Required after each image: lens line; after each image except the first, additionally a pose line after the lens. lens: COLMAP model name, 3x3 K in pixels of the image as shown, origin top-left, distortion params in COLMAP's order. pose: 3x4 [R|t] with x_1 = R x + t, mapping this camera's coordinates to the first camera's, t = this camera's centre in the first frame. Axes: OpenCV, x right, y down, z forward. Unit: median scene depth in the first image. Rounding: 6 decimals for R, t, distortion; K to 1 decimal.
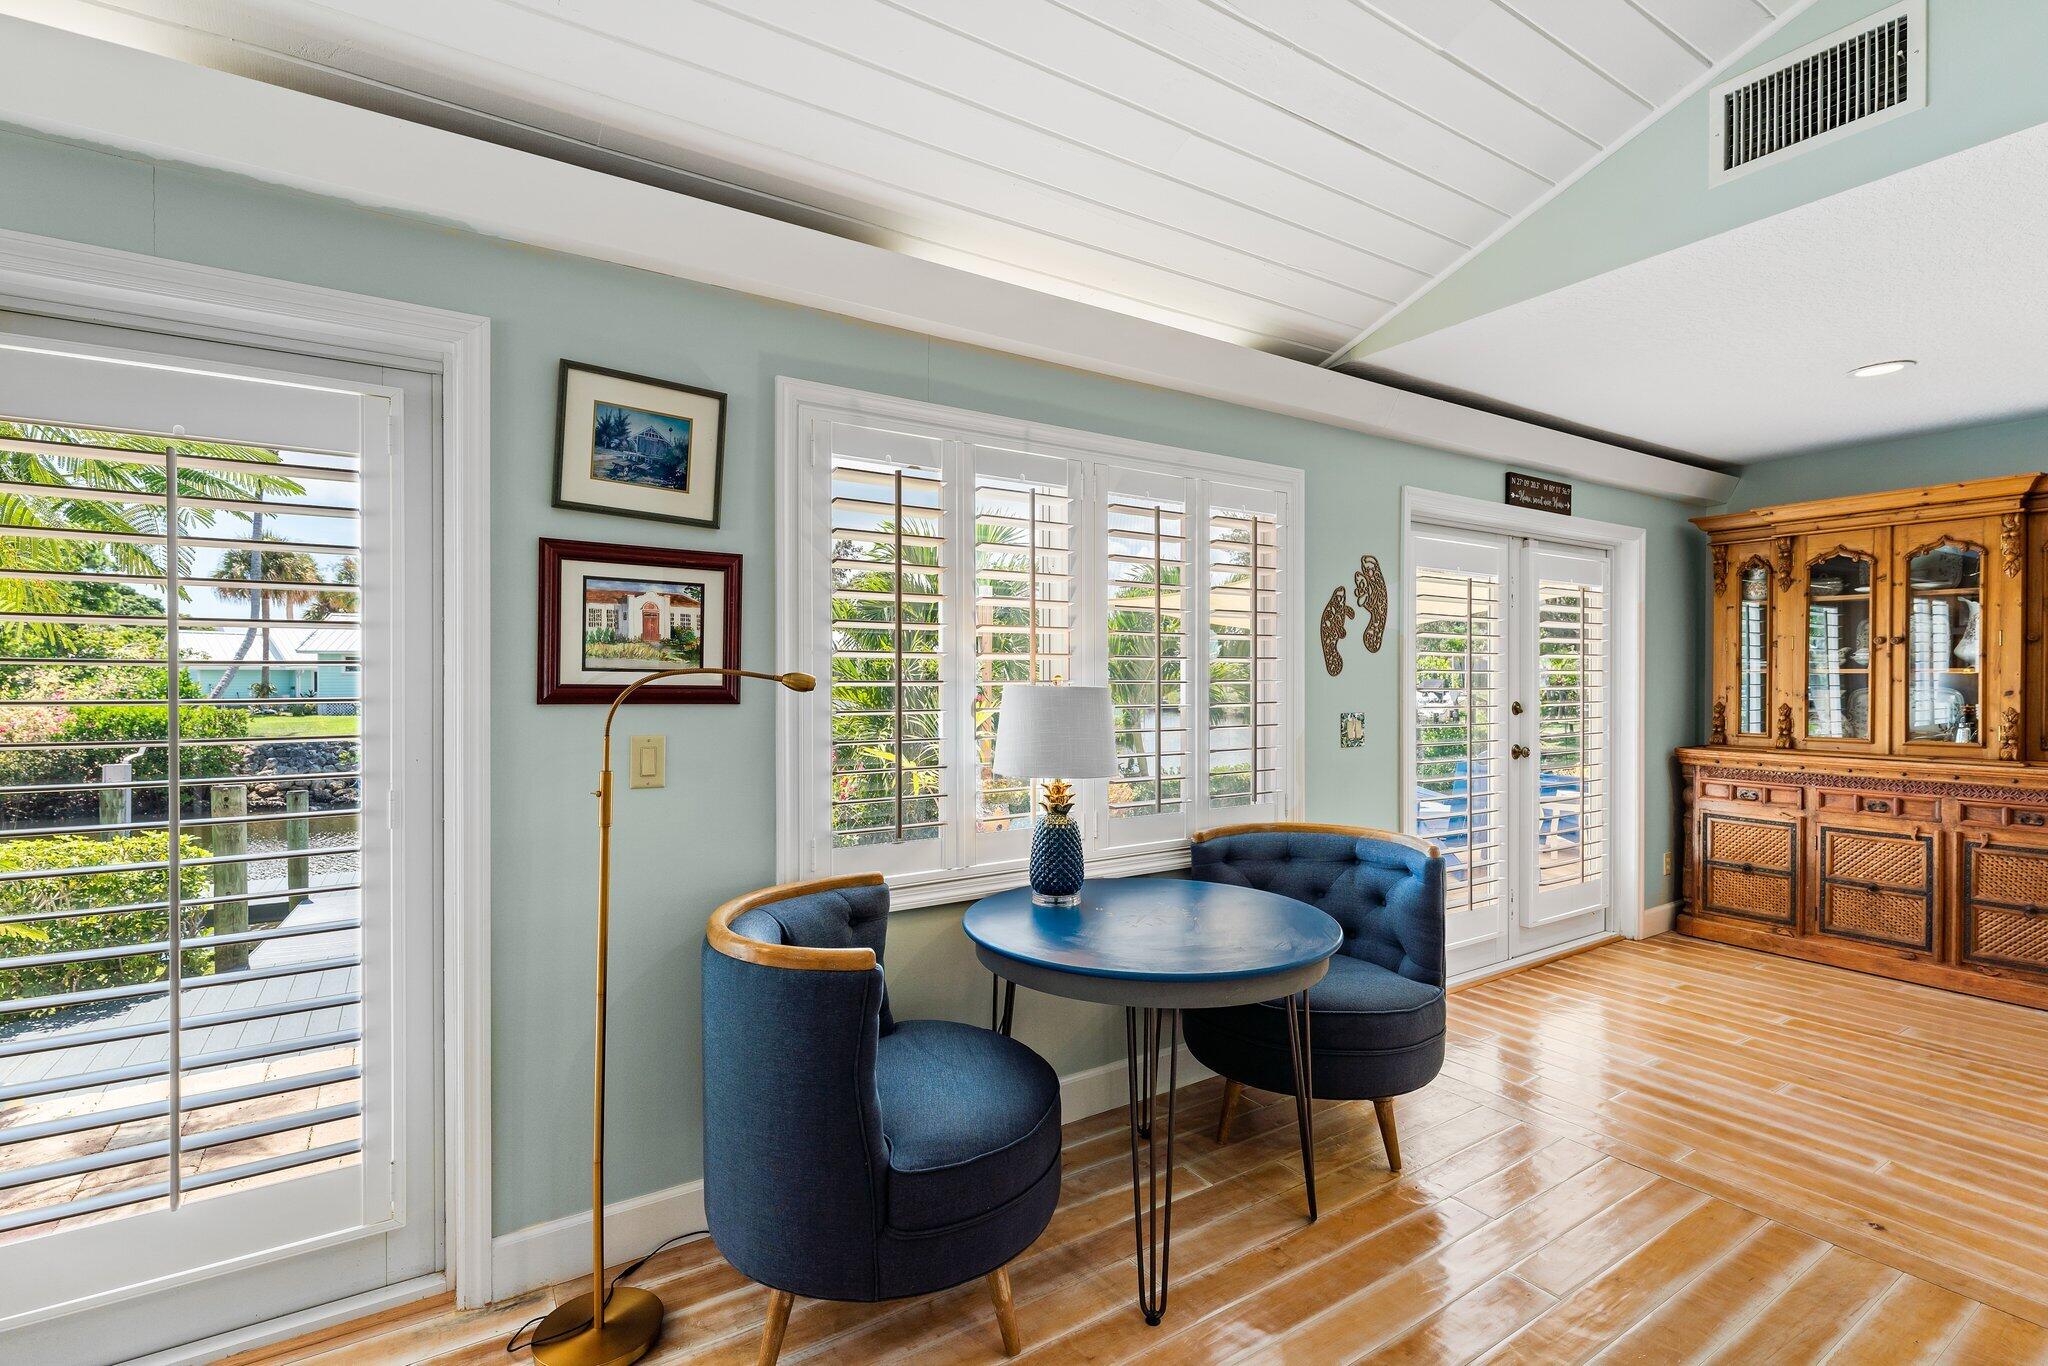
lens RADIAL K [[1013.2, 0, 1024.0], [0, 1013.2, 683.0], [0, 0, 1]] dist [-0.001725, 0.001651]
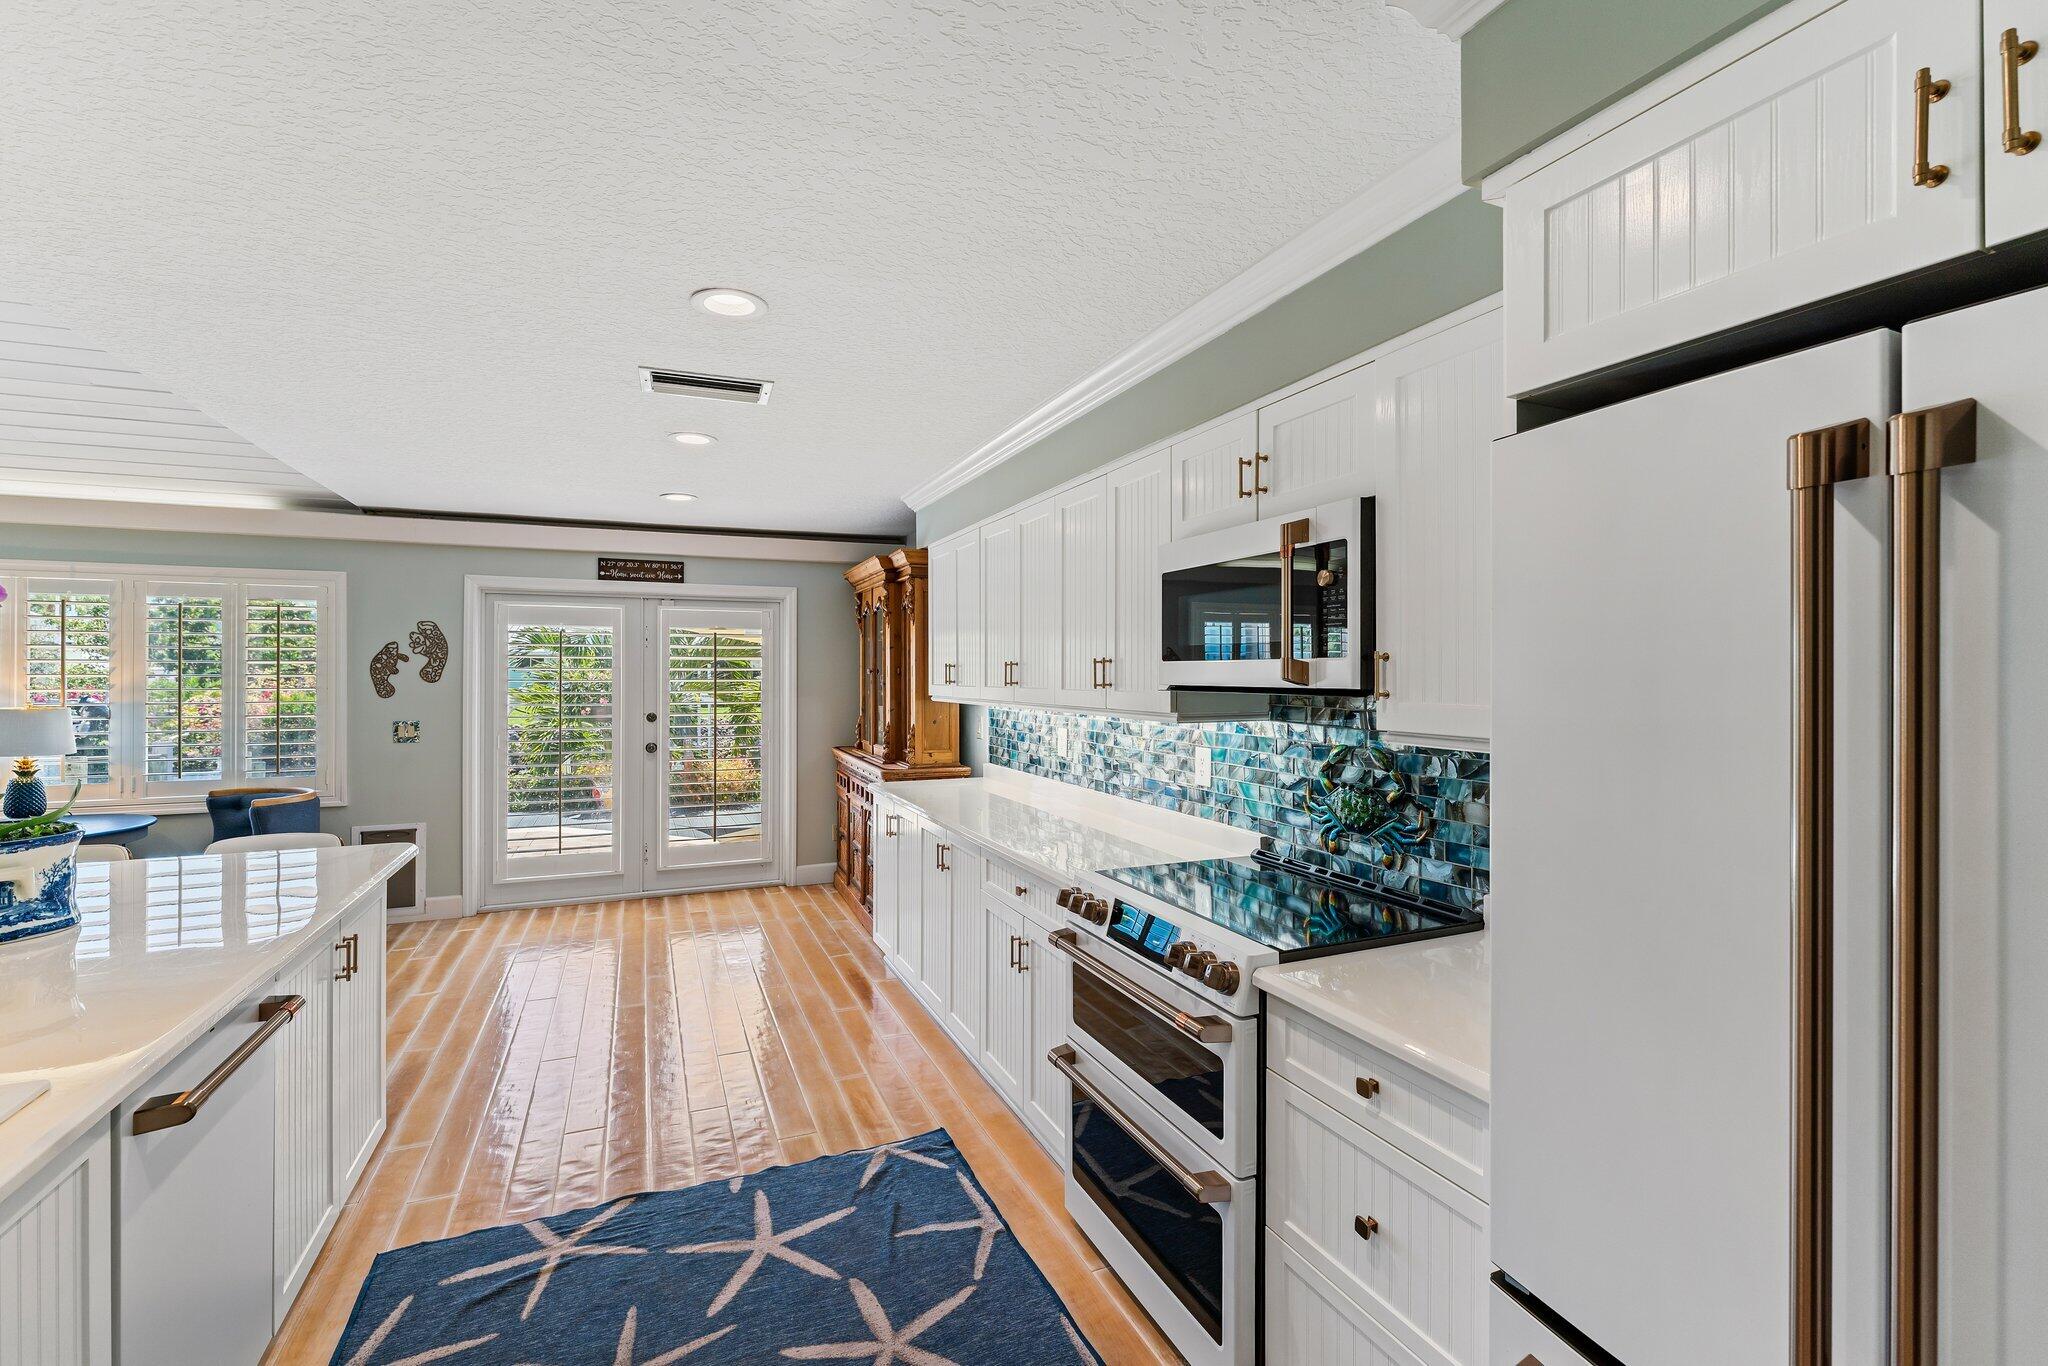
lens RADIAL K [[891.5, 0, 1028.1], [0, 891.5, 677.3], [0, 0, 1]] dist [-0.003688, 0.000768]
pose [[0.979796, 0.000186, -0.199998, 1.614848], [-0.000631, 0.999997, -0.002161, -0.037802], [0.199997, 0.002243, 0.979794, -0.178391]]
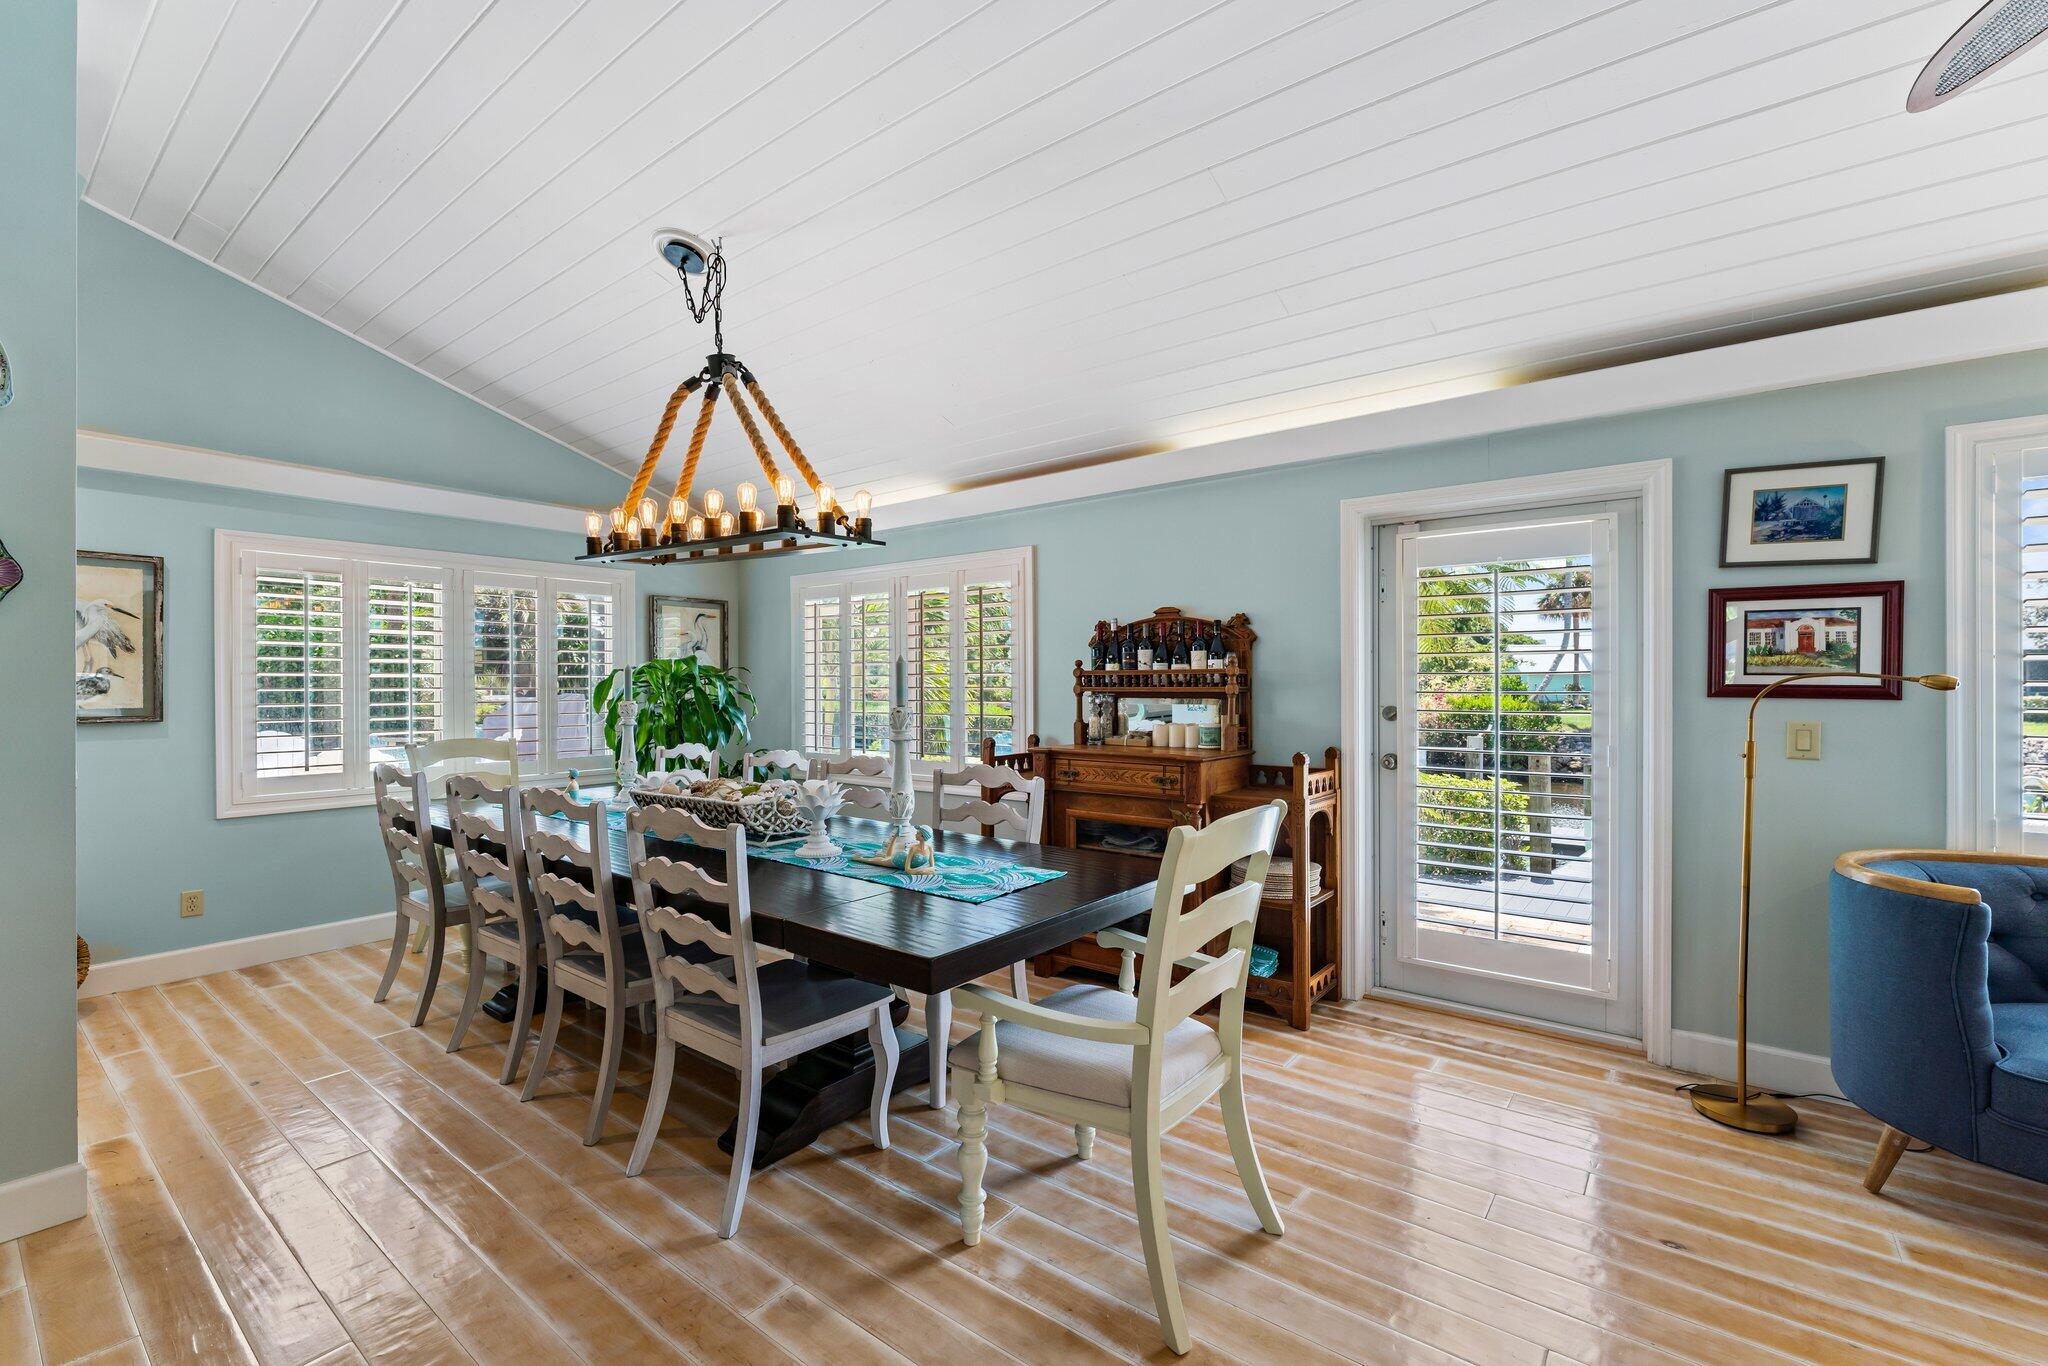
lens RADIAL K [[823.1, 0, 1001.4], [0, 823.1, 687.6], [0, 0, 1]] dist [0.000928, 0.000227]
pose [[0.312813, 0.003944, -0.949806, 0.225803], [0.000294, 0.999991, 0.004249, 0.000373], [0.949815, -0.001608, 0.312809, -0.249223]]
